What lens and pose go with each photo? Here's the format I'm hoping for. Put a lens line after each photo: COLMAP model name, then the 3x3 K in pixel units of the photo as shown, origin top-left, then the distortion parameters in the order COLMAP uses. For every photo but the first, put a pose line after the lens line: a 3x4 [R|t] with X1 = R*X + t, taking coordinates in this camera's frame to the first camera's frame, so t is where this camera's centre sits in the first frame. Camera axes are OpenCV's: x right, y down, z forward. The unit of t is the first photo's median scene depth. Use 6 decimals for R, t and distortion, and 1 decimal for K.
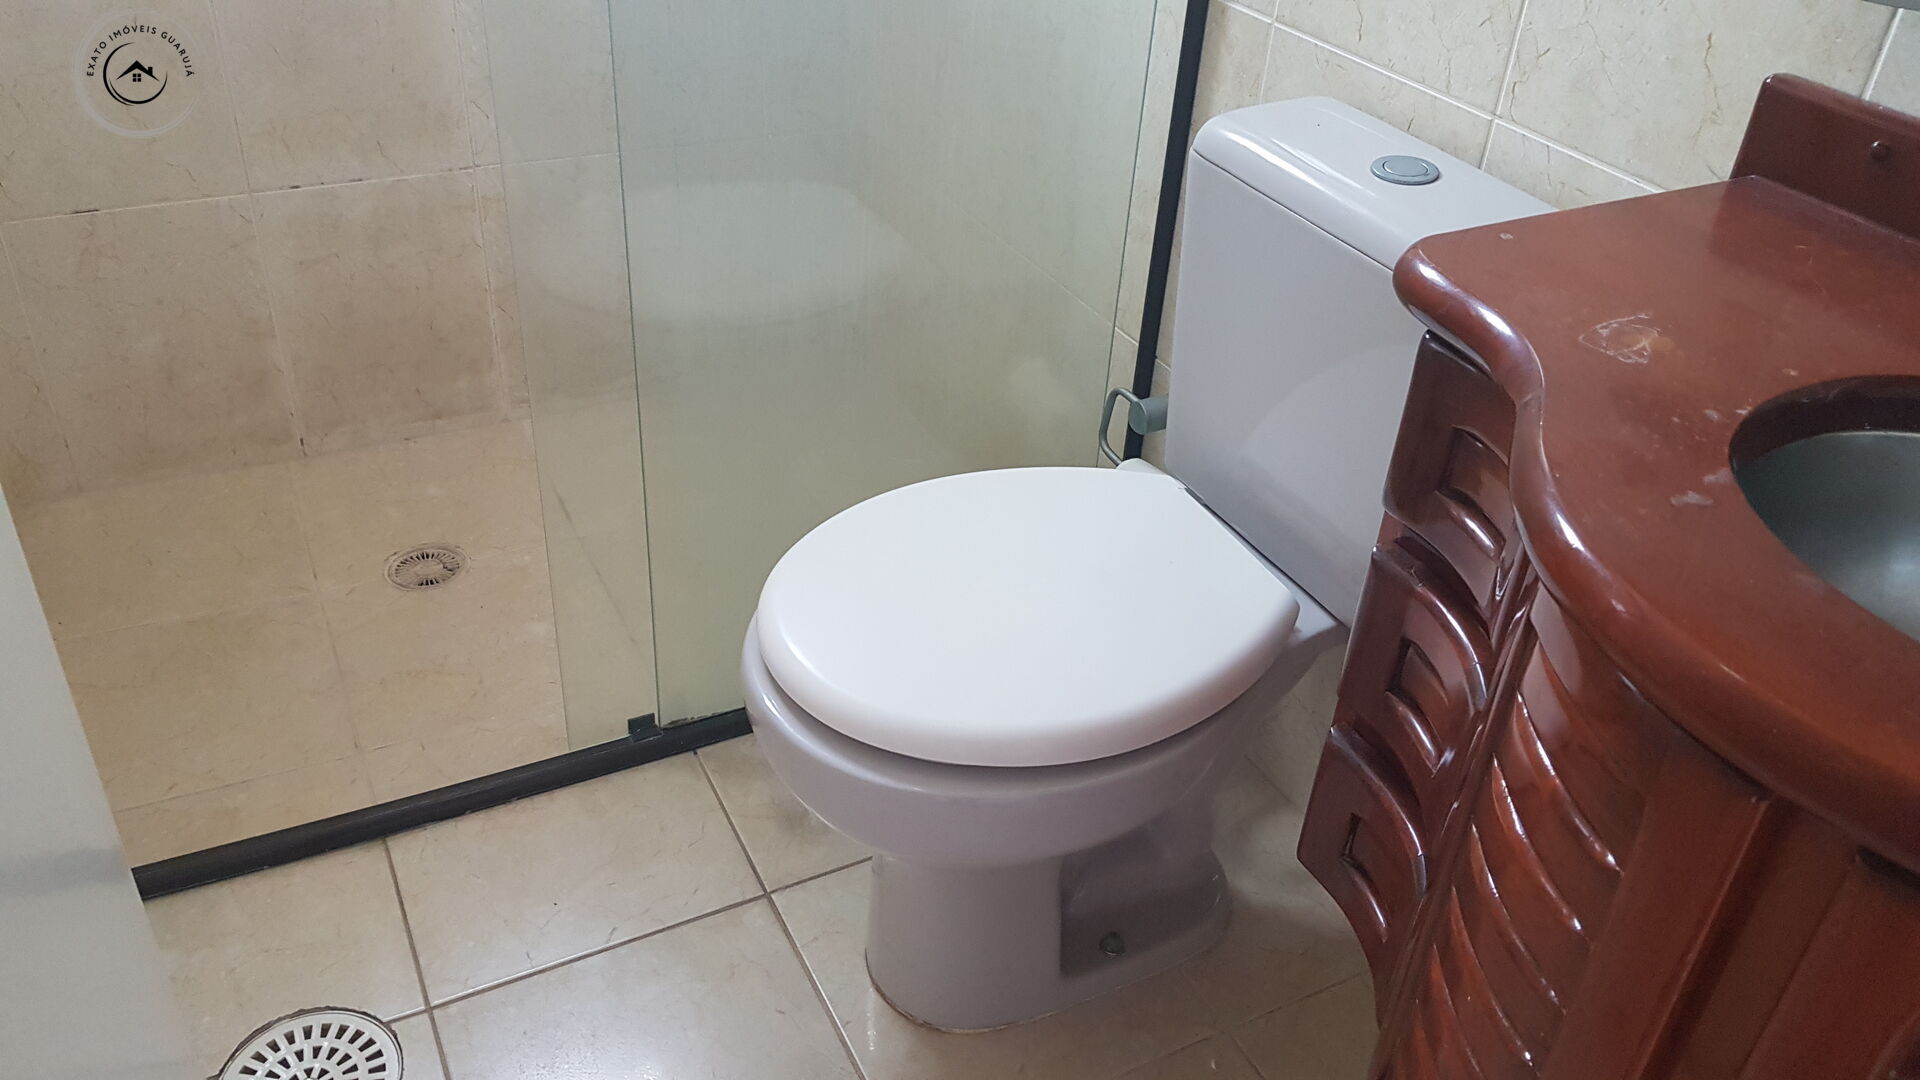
lens RADIAL K [[1561.0, 0, 960.0], [0, 1561.0, 540.0], [0, 0, 1]] dist [-0.039785, 0.000481]
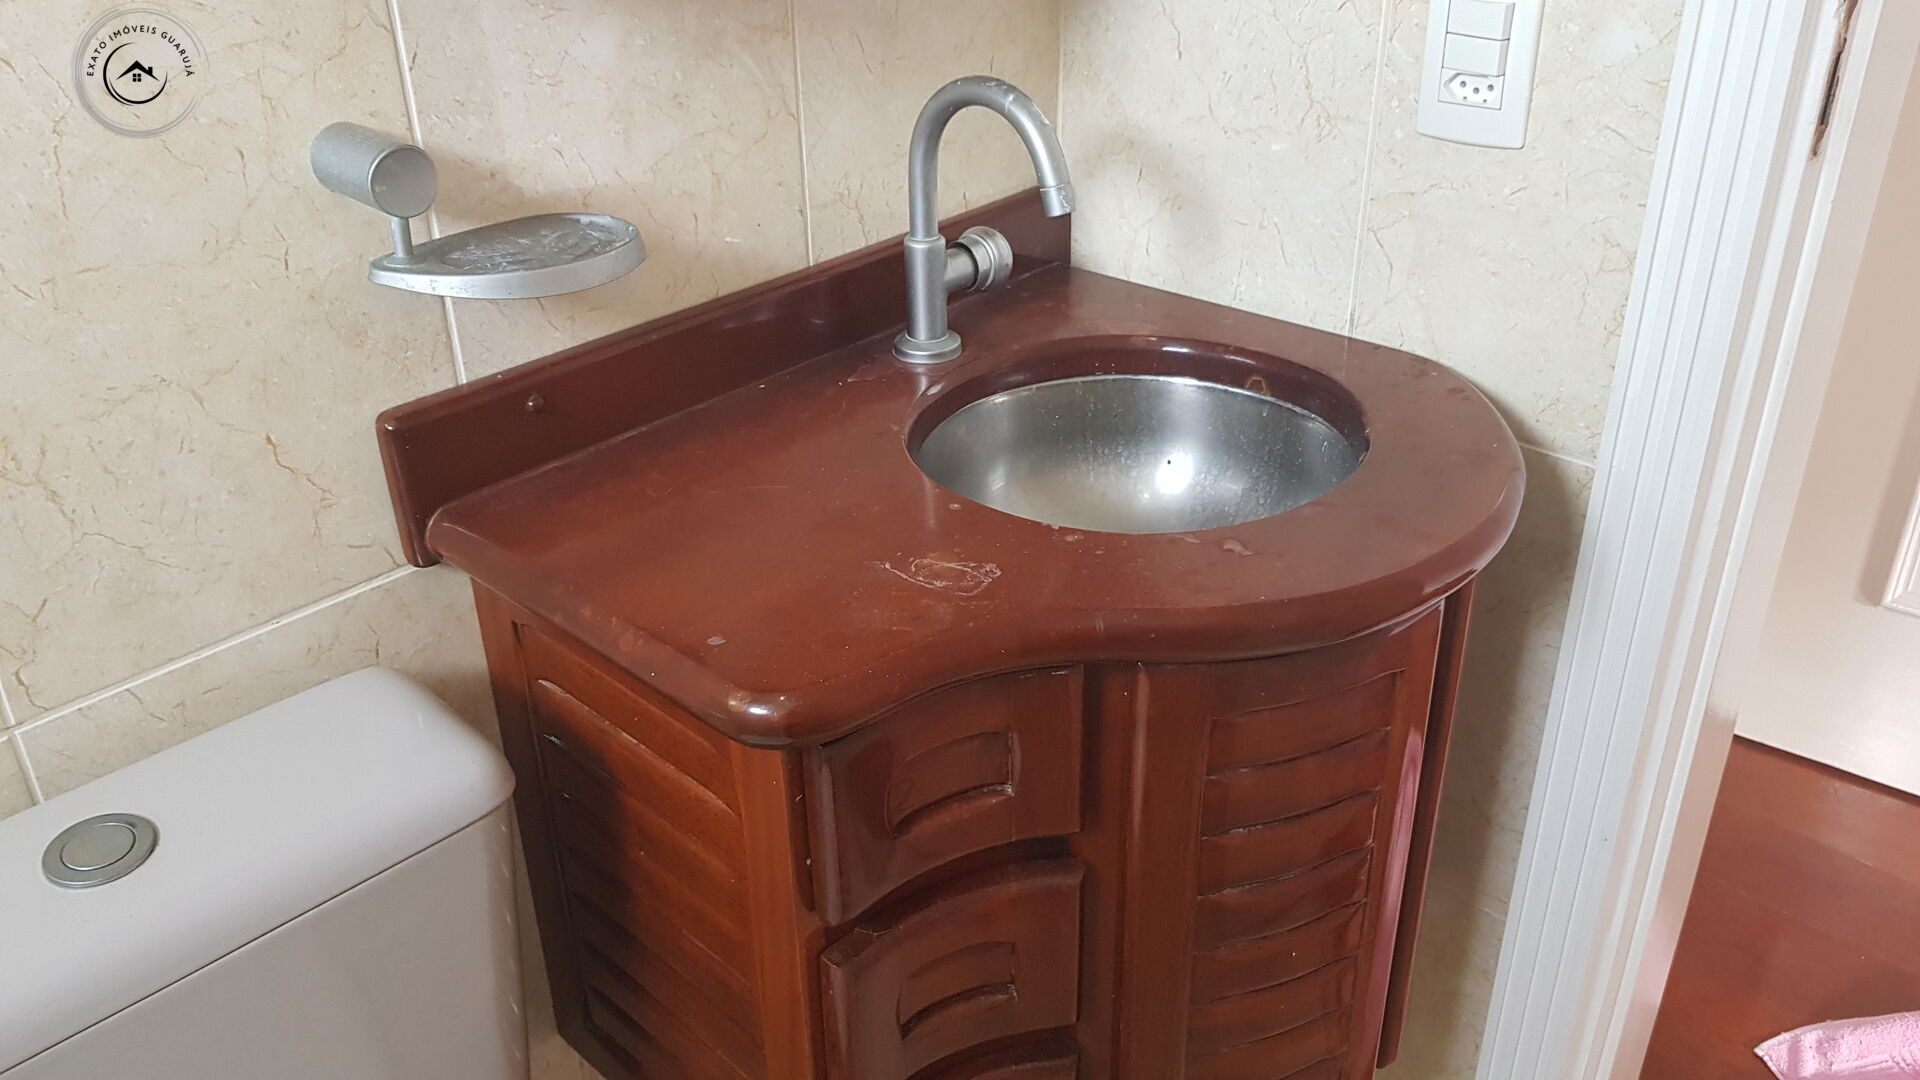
lens RADIAL K [[1524.8, 0, 960.0], [0, 1524.8, 540.0], [0, 0, 1]] dist [0.125866, -0.227216]
pose [[-0.315065, -0.501679, 0.805638, -0.328112], [0.526753, 0.613687, 0.588149, -0.583603], [-0.789472, 0.609677, 0.070909, 0.673854]]
